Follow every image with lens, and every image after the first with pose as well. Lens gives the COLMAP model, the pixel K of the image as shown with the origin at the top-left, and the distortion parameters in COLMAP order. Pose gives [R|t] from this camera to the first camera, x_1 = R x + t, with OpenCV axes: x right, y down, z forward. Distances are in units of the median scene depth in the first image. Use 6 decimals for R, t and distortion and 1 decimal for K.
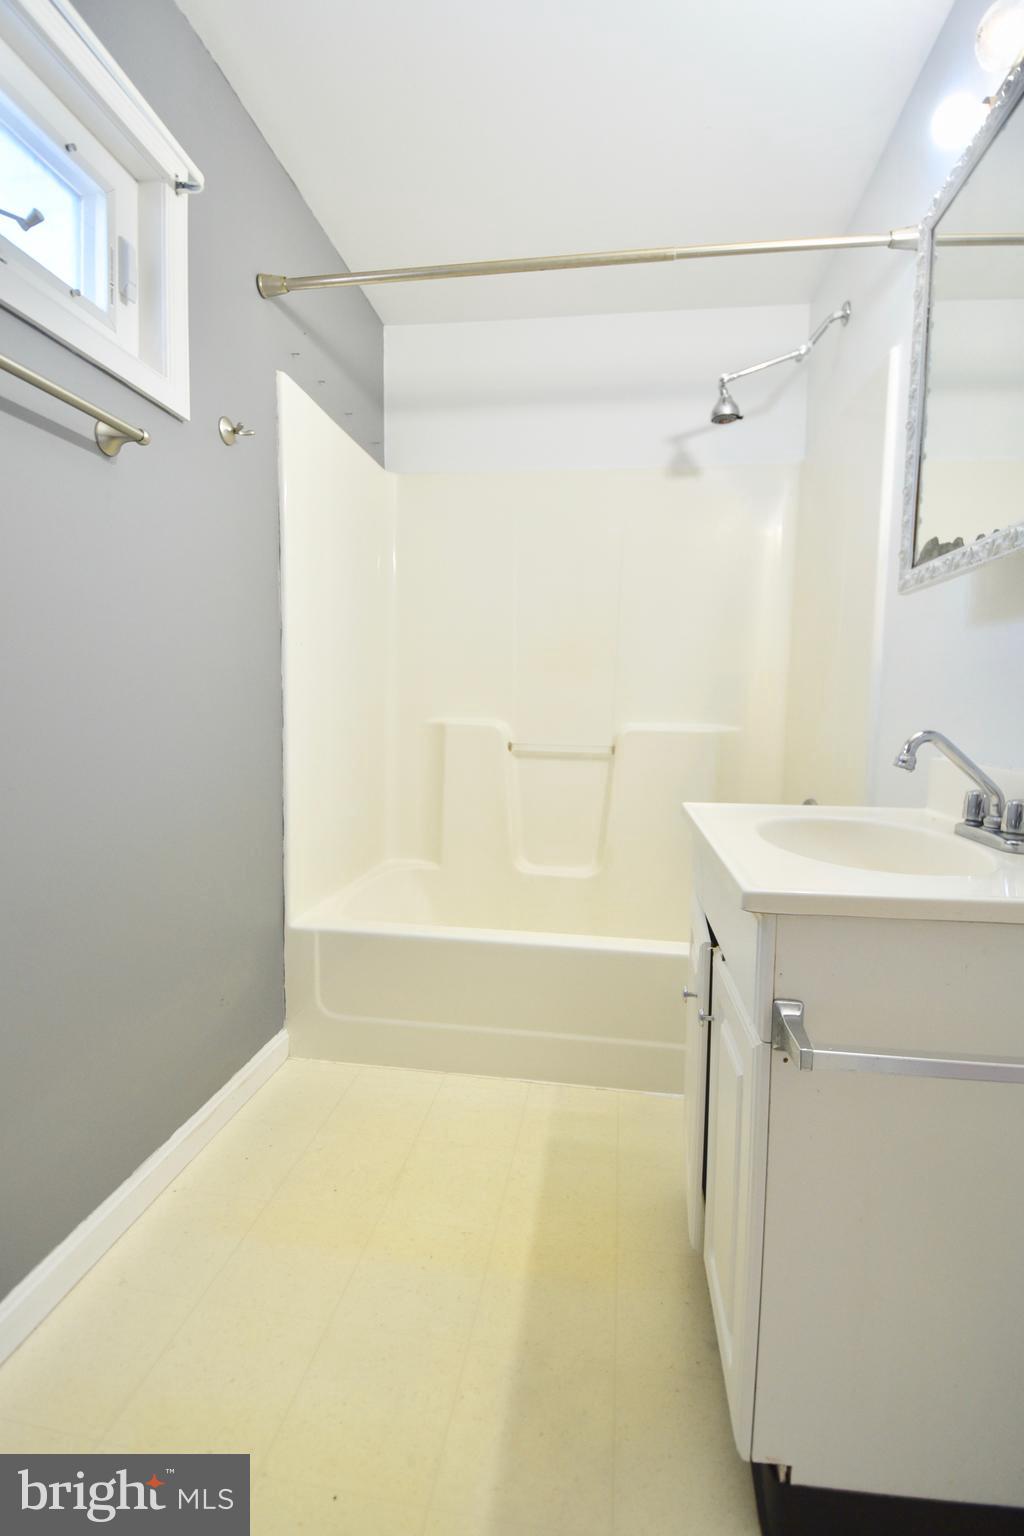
lens RADIAL K [[669.6, 0, 512.0], [0, 669.6, 768.0], [0, 0, 1]] dist [0.020754, -0.024710]
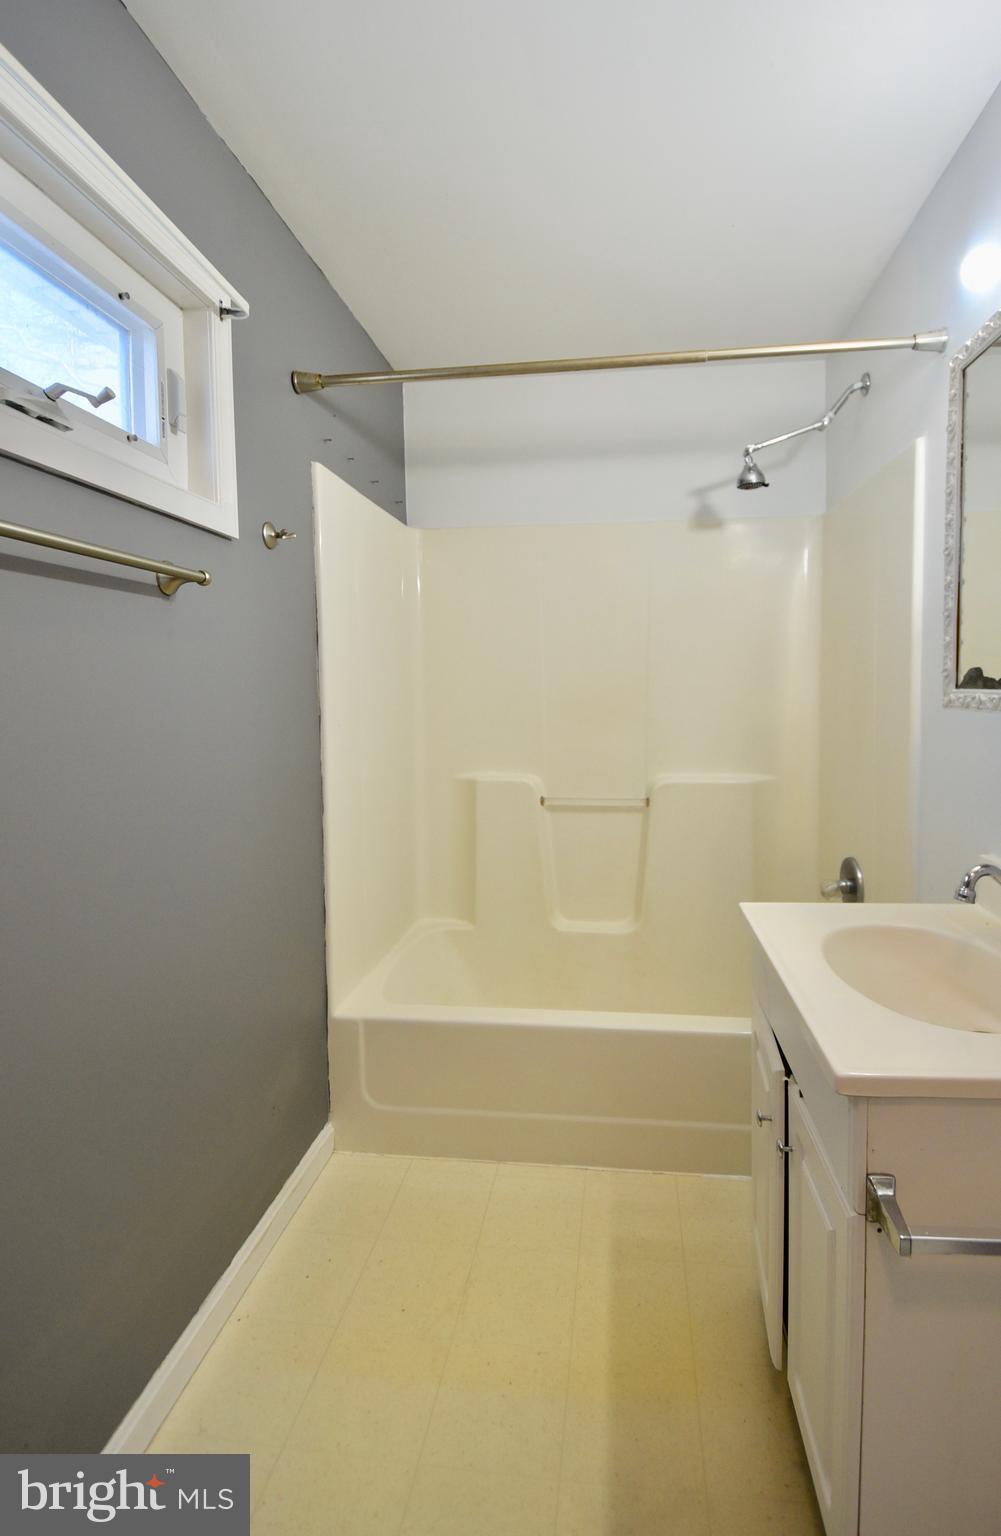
lens RADIAL K [[702.1, 0, 533.2], [0, 702.1, 732.0], [0, 0, 1]] dist [0.019093, -0.025434]
pose [[0.999068, -0.030832, 0.030224, -0.069647], [0.031747, 0.999038, -0.030255, -0.160244], [-0.029262, 0.031187, 0.999085, -0.050658]]
